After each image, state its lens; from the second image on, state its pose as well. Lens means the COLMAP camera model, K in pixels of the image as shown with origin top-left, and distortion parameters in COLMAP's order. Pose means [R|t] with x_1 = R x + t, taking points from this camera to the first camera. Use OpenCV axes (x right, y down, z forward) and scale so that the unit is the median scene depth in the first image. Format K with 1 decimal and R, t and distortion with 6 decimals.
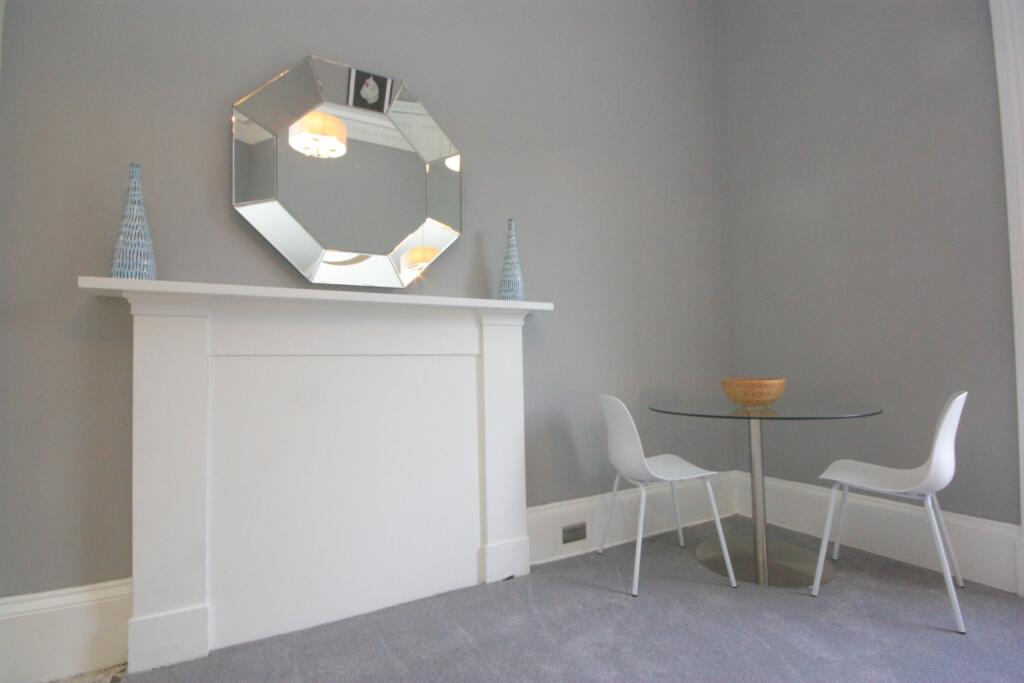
lens RADIAL K [[472.7, 0, 498.7], [0, 472.7, 345.7], [0, 0, 1]] dist [-0.000035, -0.010005]
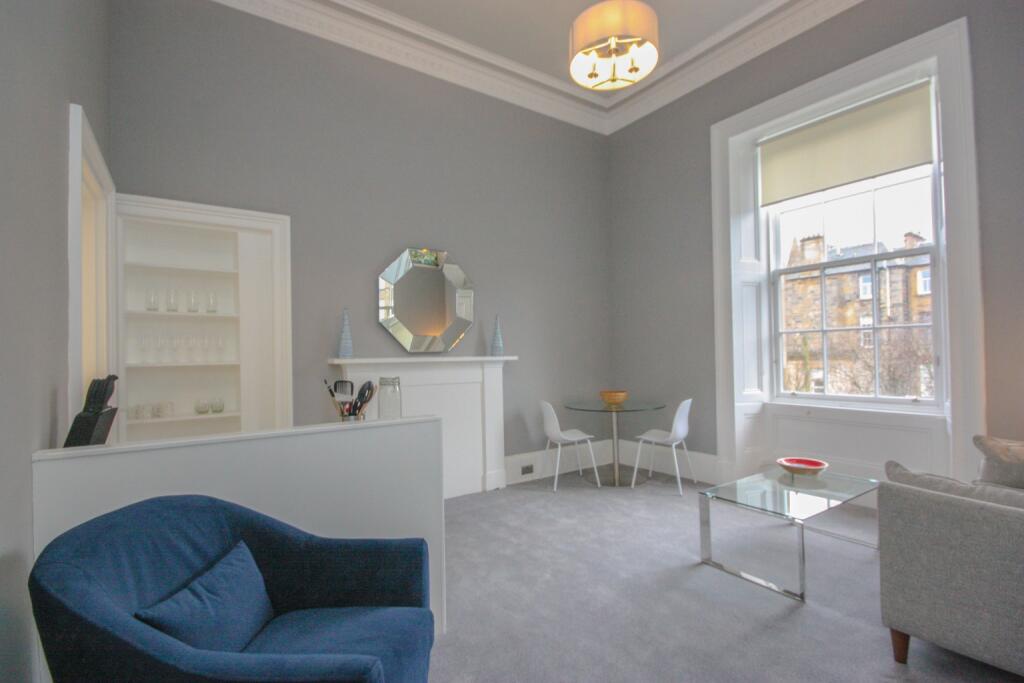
lens RADIAL K [[477.4, 0, 512.3], [0, 477.4, 353.4], [0, 0, 1]] dist [-0.000155, -0.000129]
pose [[0.991440, 0.000337, 0.130560, -0.181536], [-0.004259, 0.999548, 0.029765, -0.169652], [-0.130491, -0.030067, 0.990993, -1.064720]]
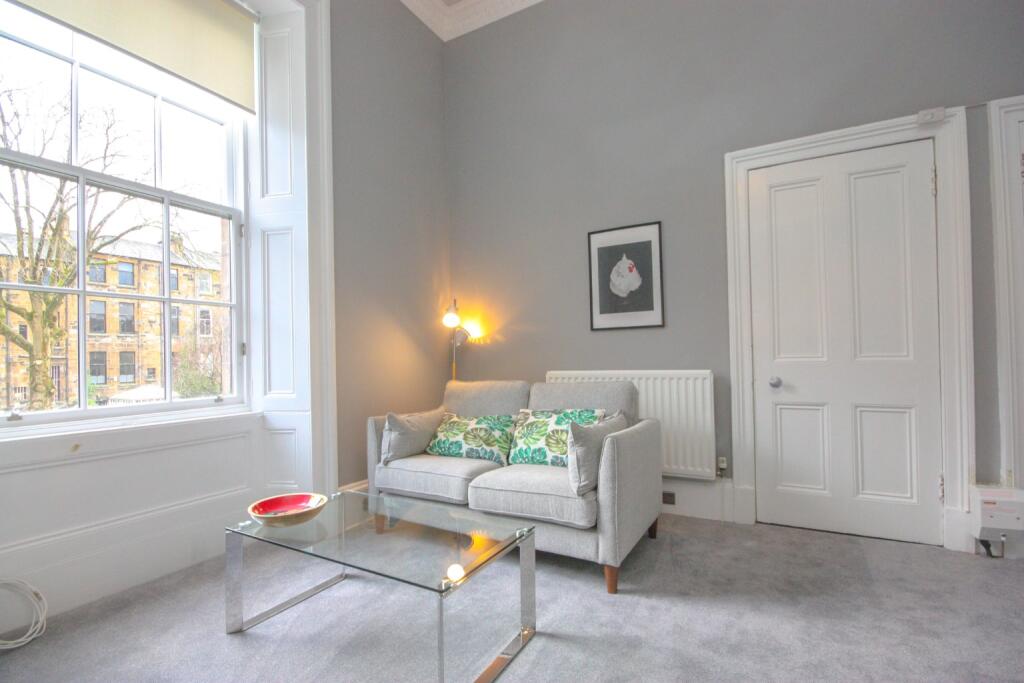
lens RADIAL K [[477.4, 0, 512.3], [0, 477.4, 353.4], [0, 0, 1]] dist [-0.000155, -0.000129]
pose [[-0.558658, 0.036717, 0.828585, -0.082235], [-0.001321, 0.998979, -0.045158, -0.030192], [-0.829397, -0.026322, -0.558039, 0.483280]]
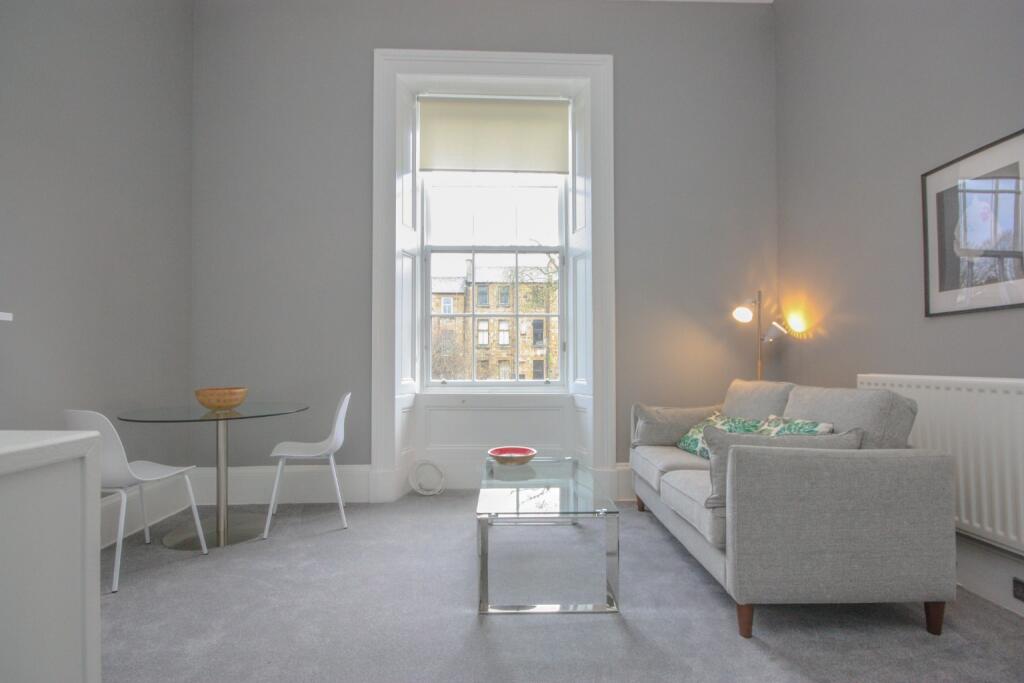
lens RADIAL K [[477.4, 0, 512.3], [0, 477.4, 353.4], [0, 0, 1]] dist [-0.000155, -0.000129]
pose [[0.426337, 0.033704, 0.903936, -0.304302], [-0.042187, 0.998959, -0.017350, -0.036114], [-0.903580, -0.030738, 0.427315, -0.255875]]
